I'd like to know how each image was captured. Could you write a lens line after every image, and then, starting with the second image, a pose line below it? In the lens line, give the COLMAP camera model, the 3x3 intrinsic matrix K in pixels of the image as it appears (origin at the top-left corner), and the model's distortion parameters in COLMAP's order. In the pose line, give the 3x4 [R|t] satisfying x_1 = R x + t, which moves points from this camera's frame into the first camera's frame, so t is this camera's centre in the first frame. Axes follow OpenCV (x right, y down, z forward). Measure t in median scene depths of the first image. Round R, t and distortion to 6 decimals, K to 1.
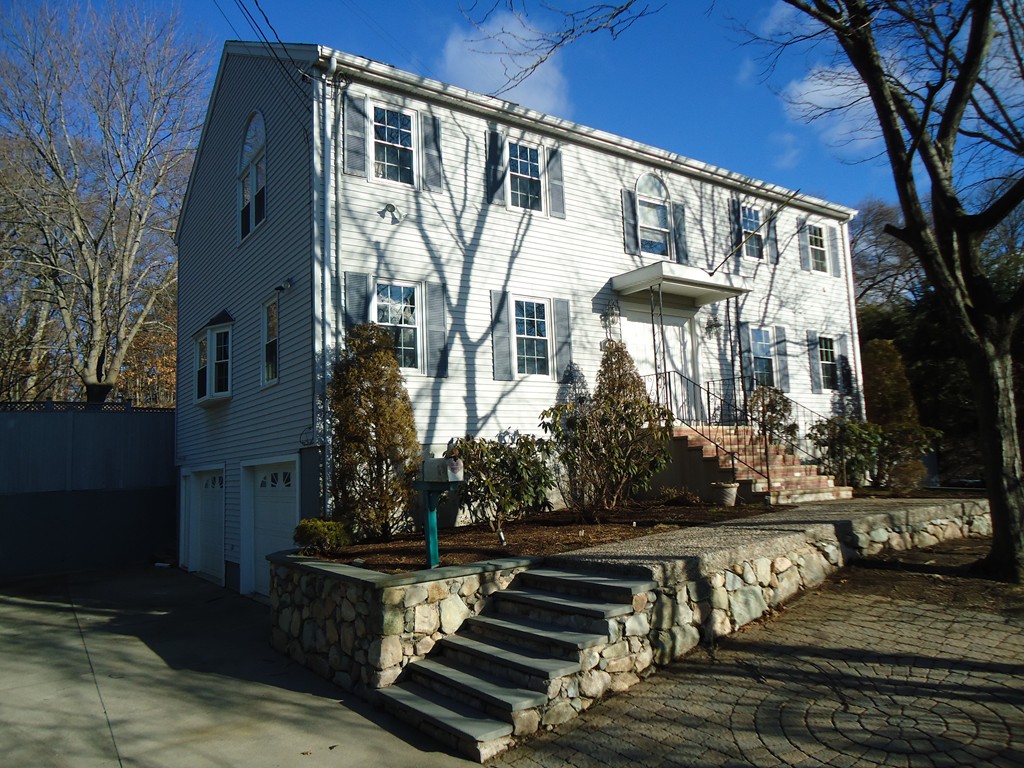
lens RADIAL K [[734.6, 0, 512.1], [0, 734.6, 389.1], [0, 0, 1]] dist [-0.019142, 0.013796]
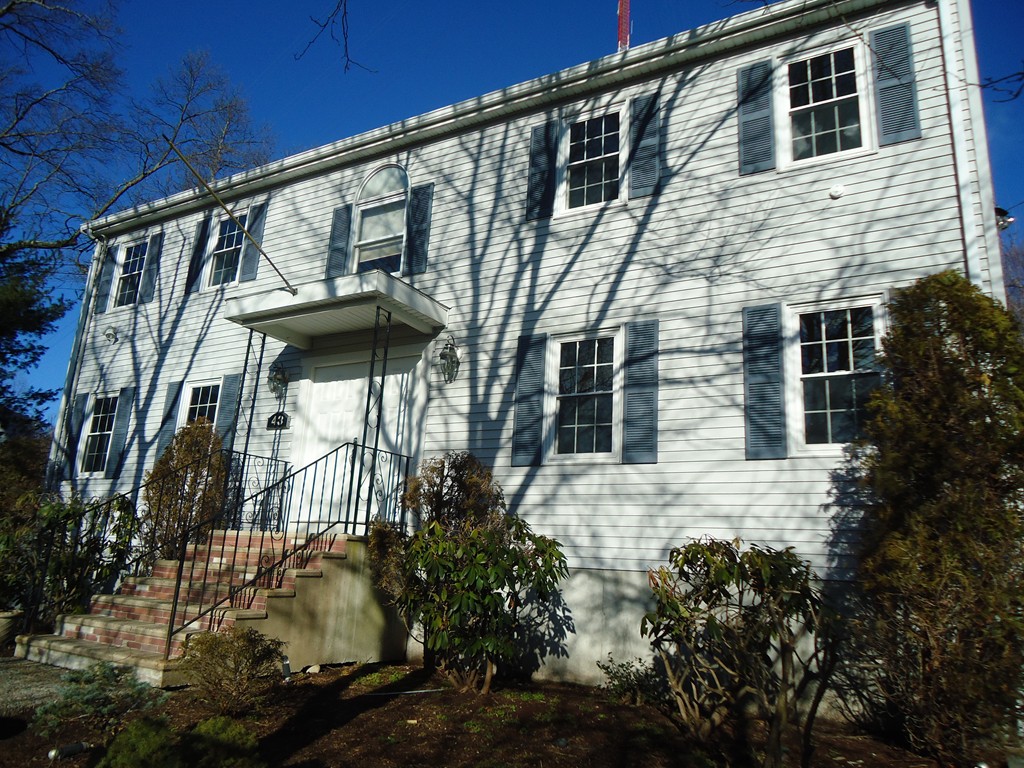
lens RADIAL K [[734.6, 0, 517.5], [0, 734.6, 378.9], [0, 0, 1]] dist [-0.019142, 0.013796]
pose [[0.429175, -0.161384, -0.888687, 0.908674], [0.037825, 0.986256, -0.160836, 0.026784], [0.902429, 0.035412, 0.429380, 0.894633]]
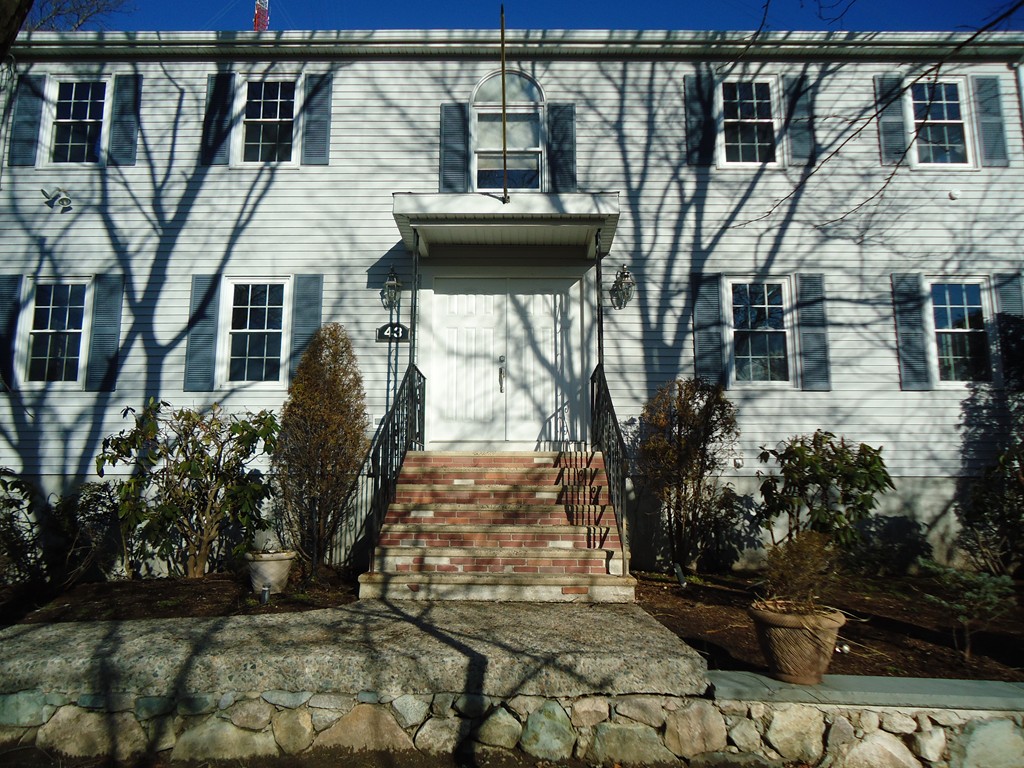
lens RADIAL K [[734.6, 0, 510.5], [0, 734.6, 380.6], [0, 0, 1]] dist [-0.019142, 0.013796]
pose [[0.817339, -0.045144, -0.574386, 0.610470], [0.028214, 0.998866, -0.038357, 0.013163], [0.575466, 0.015145, 0.817685, 0.504307]]
